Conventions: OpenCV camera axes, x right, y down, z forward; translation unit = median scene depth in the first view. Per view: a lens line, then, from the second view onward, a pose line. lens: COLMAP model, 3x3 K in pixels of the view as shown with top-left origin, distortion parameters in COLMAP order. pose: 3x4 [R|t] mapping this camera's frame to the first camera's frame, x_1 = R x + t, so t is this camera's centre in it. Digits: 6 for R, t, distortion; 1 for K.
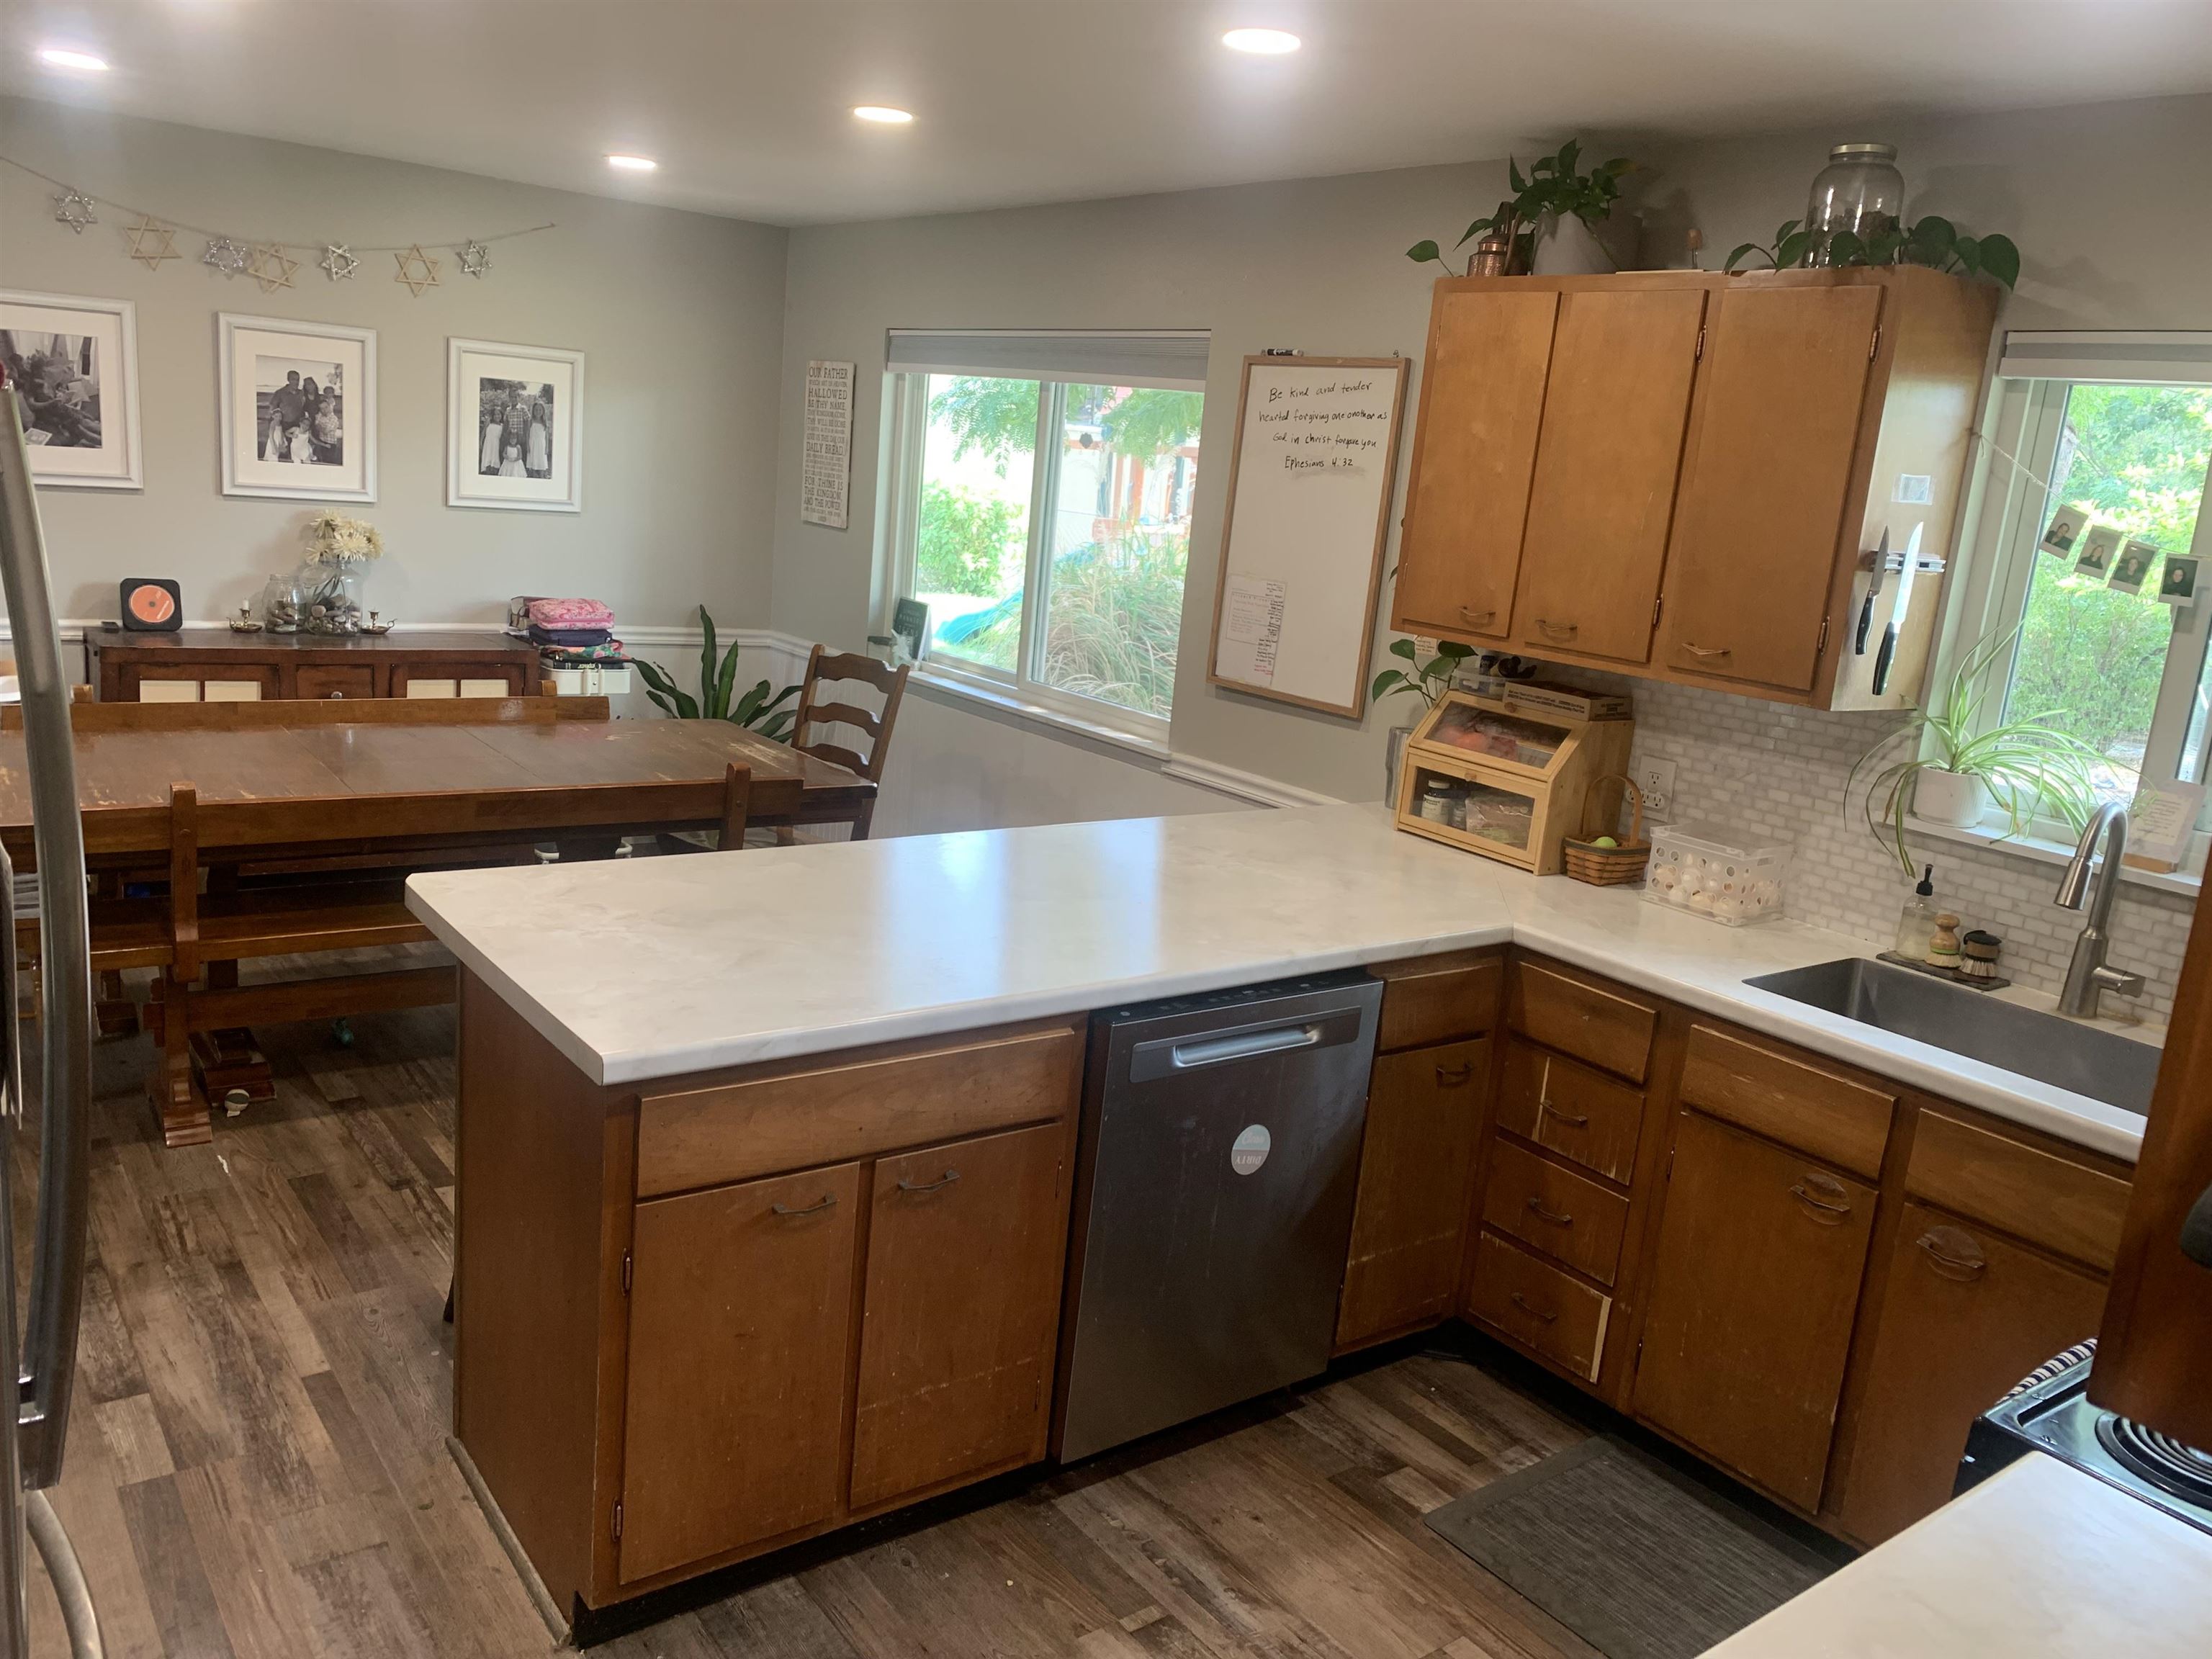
lens RADIAL K [[1675.5, 0, 1106.0], [0, 1675.5, 829.5], [0, 0, 1]] dist [0.004148, -0.000688]
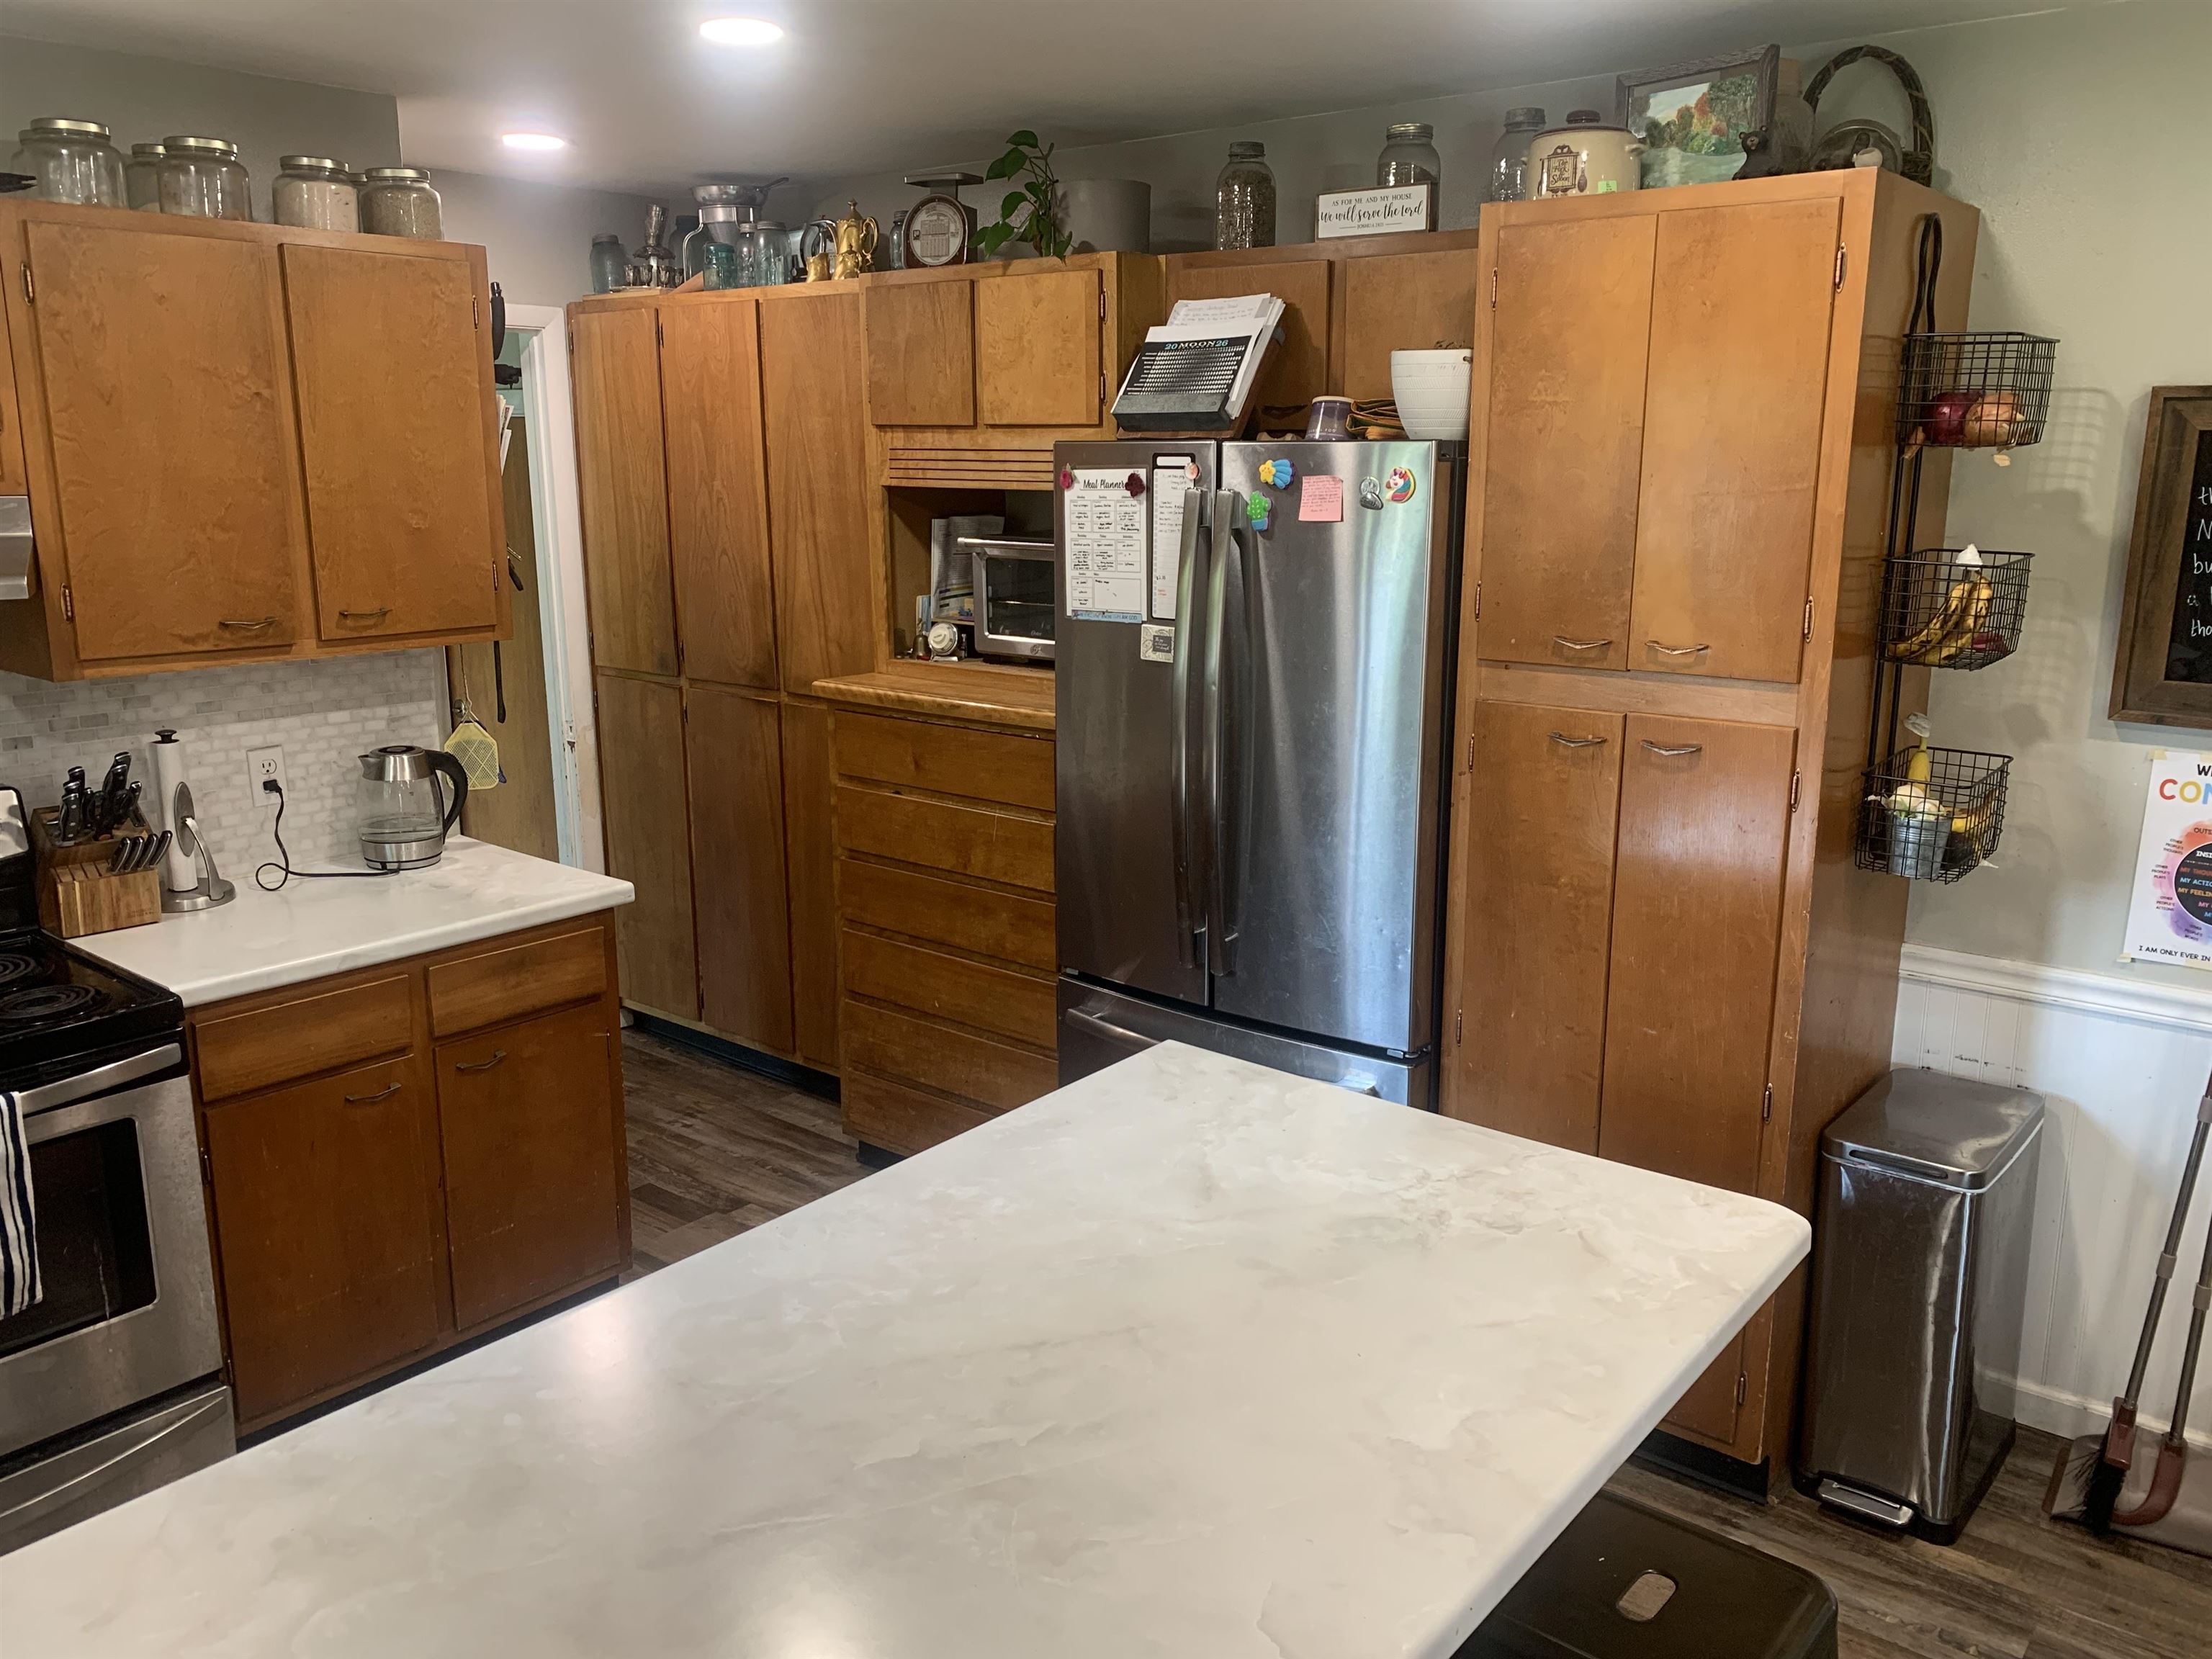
lens RADIAL K [[1694.3, 0, 1106.0], [0, 1694.3, 829.5], [0, 0, 1]] dist [0.004944, 0.003837]
pose [[-0.969007, -0.039122, -0.243917, 0.022890], [-0.138123, 0.904424, 0.403657, -0.306332], [0.204813, 0.424837, -0.881797, 1.299384]]
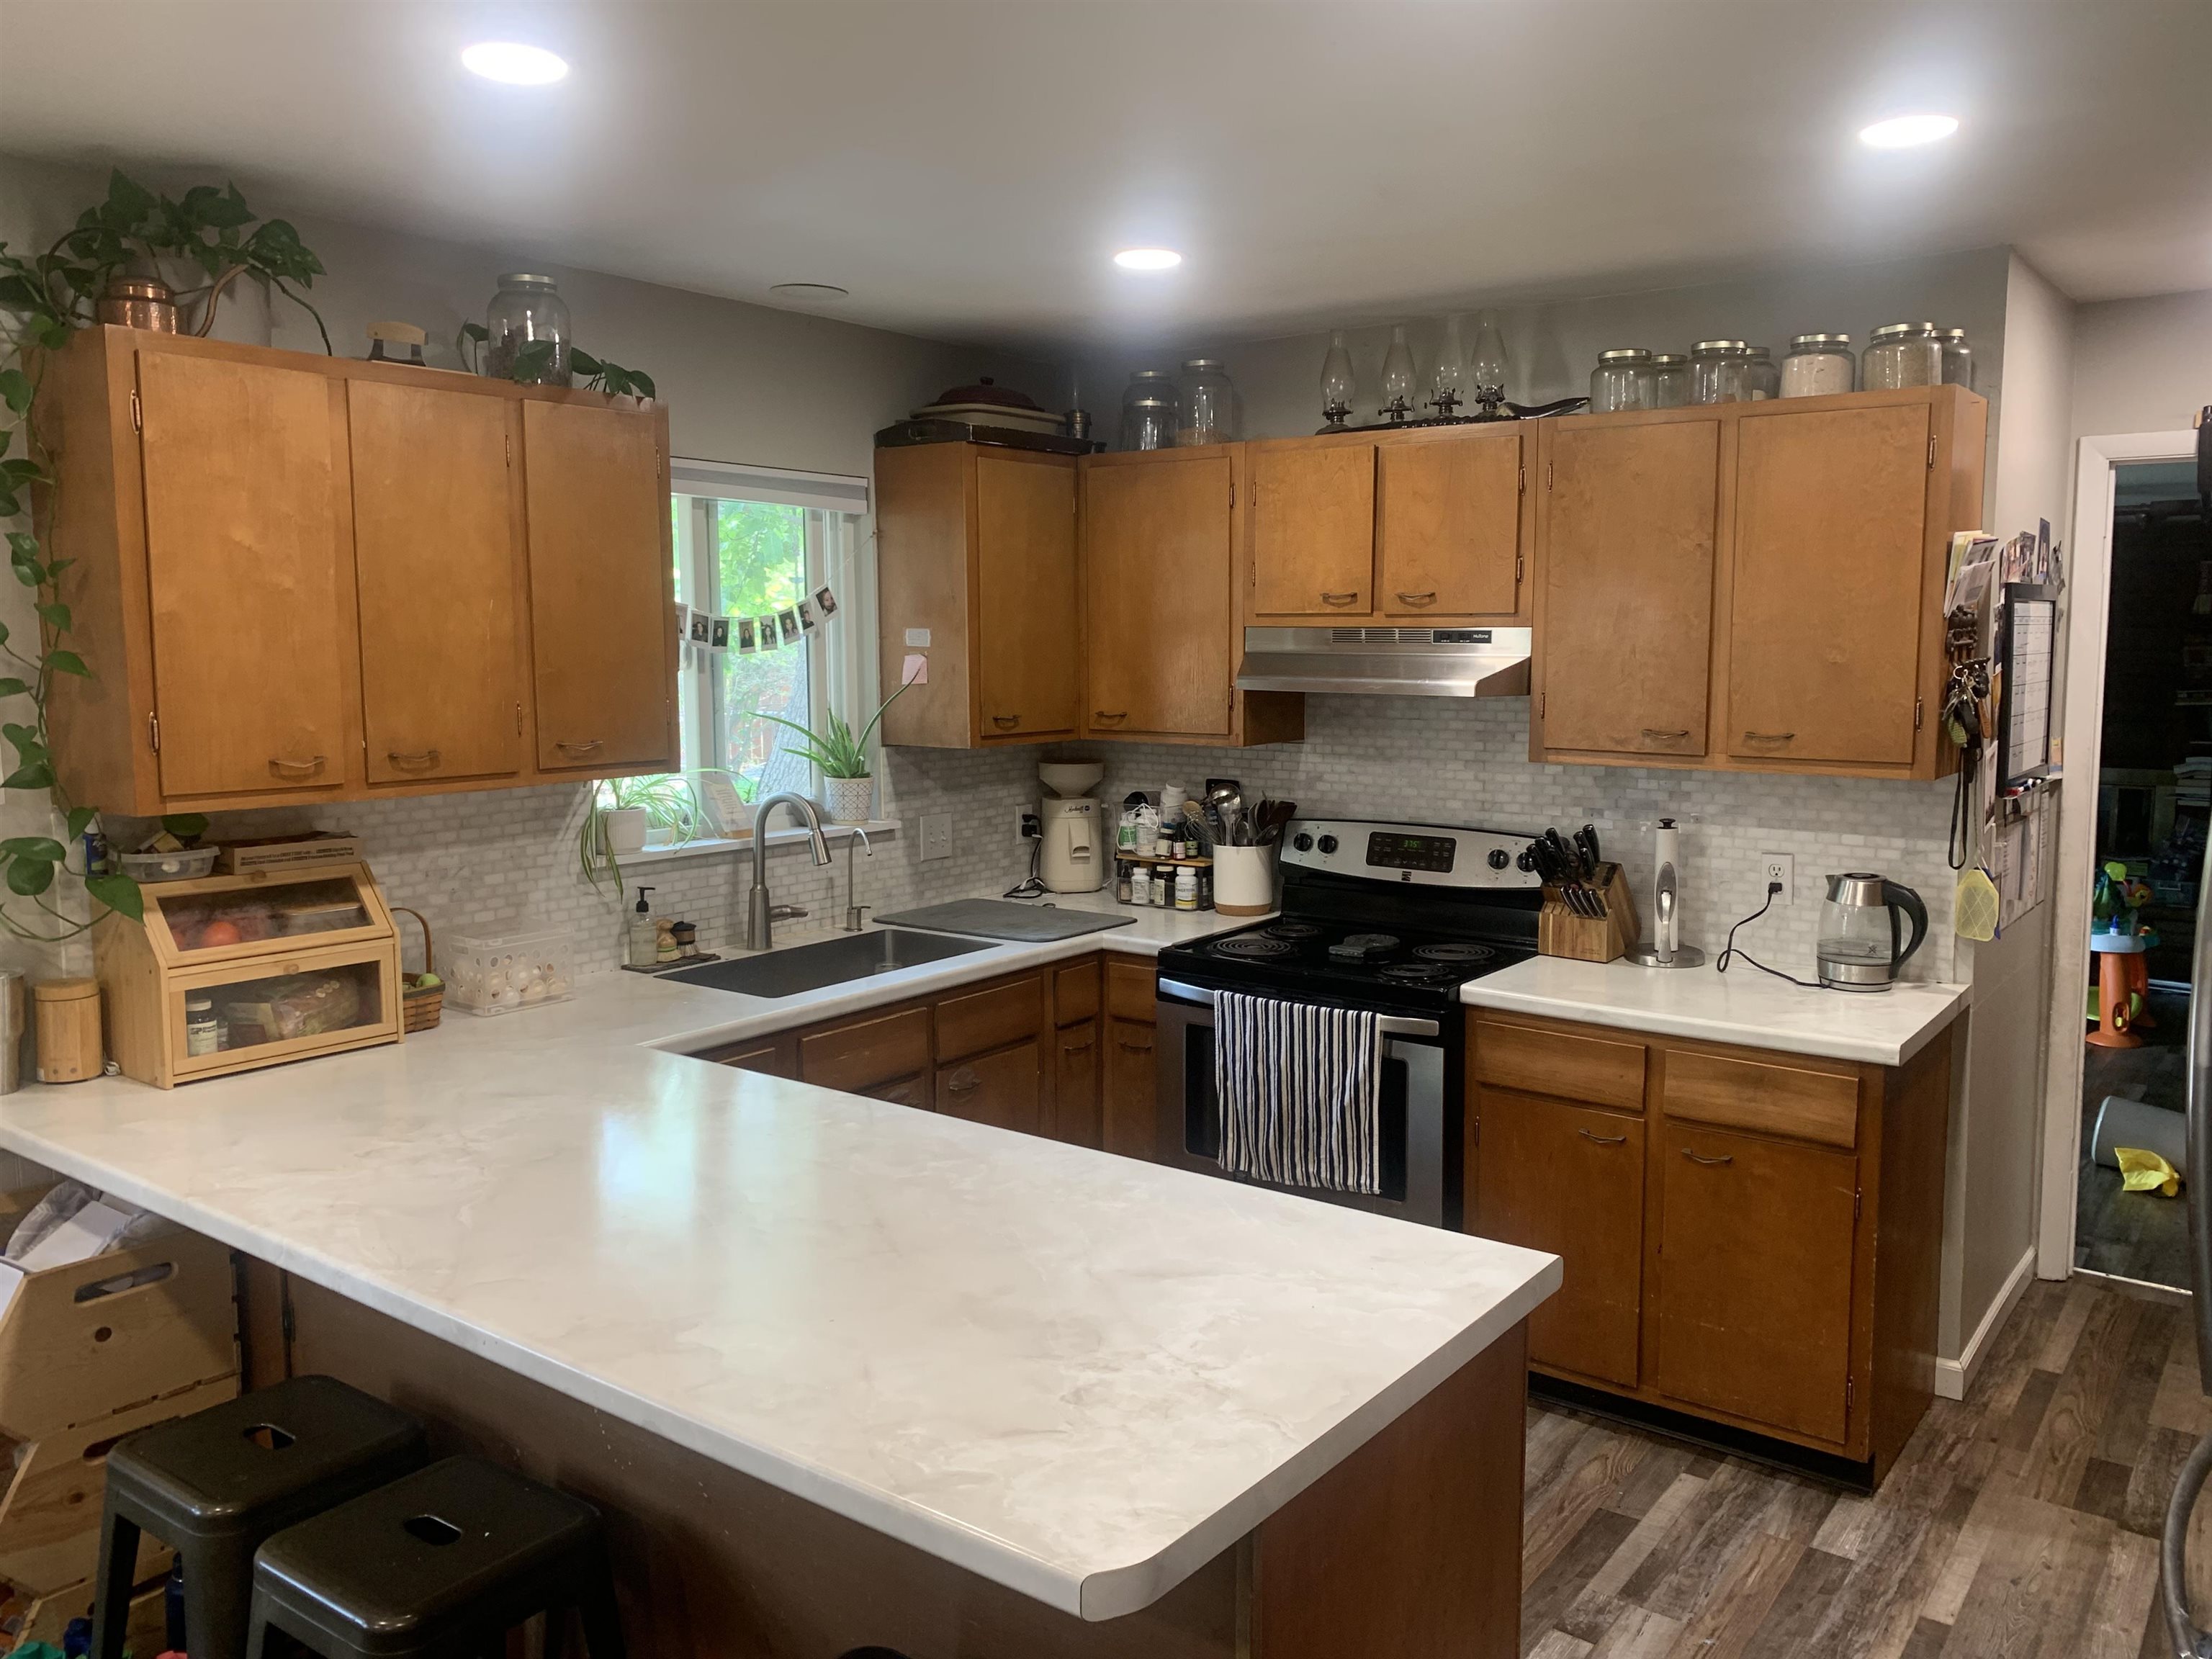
lens RADIAL K [[1675.5, 0, 1106.0], [0, 1675.5, 829.5], [0, 0, 1]] dist [0.004148, -0.000688]
pose [[-0.261602, -0.200693, 0.944080, -0.723799], [0.192438, 0.947658, 0.254778, -0.259746], [-0.945797, 0.248327, -0.209288, 0.920891]]
